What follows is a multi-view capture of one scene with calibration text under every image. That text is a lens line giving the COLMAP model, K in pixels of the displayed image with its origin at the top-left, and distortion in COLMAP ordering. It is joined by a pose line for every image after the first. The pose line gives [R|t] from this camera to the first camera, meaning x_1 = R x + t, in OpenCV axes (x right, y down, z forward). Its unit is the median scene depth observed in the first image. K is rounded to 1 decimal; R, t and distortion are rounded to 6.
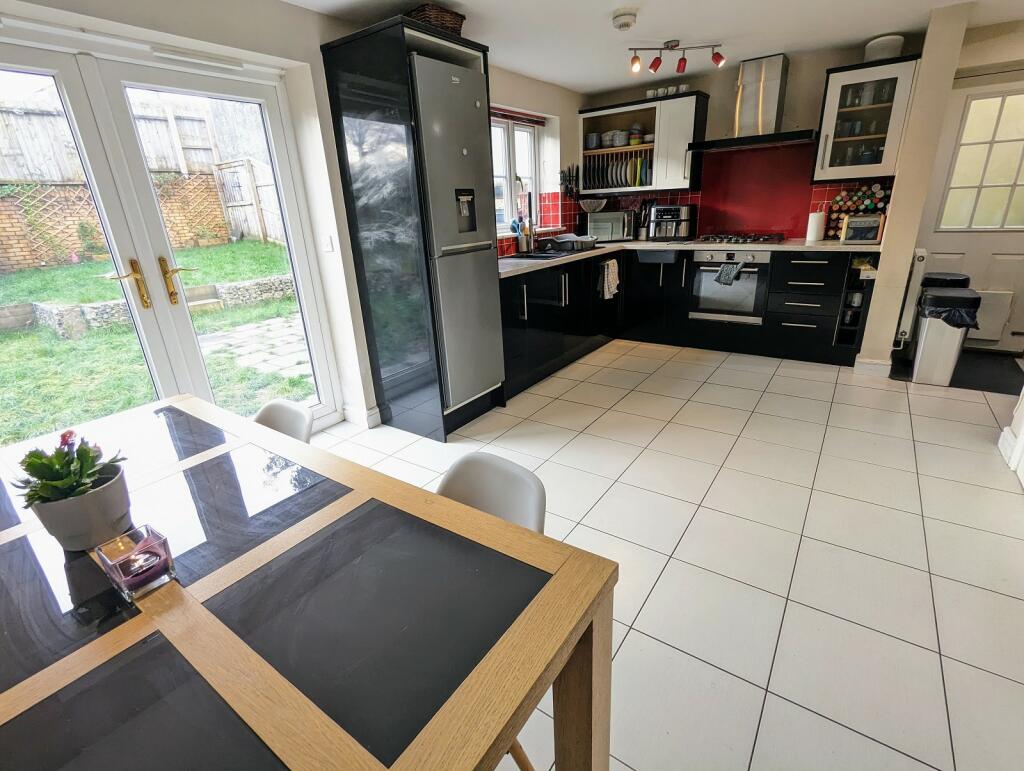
lens RADIAL K [[485.5, 0, 511.6], [0, 485.5, 387.6], [0, 0, 1]] dist [0.000671, -0.000425]
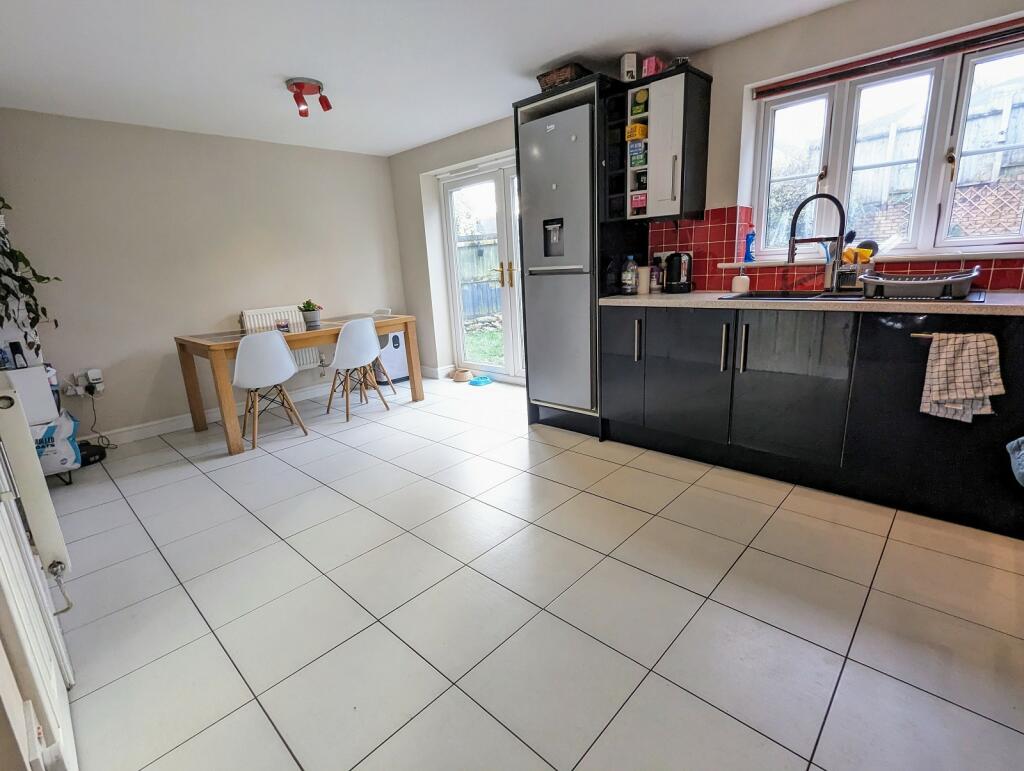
lens RADIAL K [[485.5, 0, 511.2], [0, 485.5, 382.7], [0, 0, 1]] dist [0.000671, -0.000425]
pose [[-0.138148, 0.295805, -0.945206, 1.112163], [-0.289695, 0.900550, 0.324171, -0.409110], [0.947097, 0.318605, -0.038715, 1.087082]]
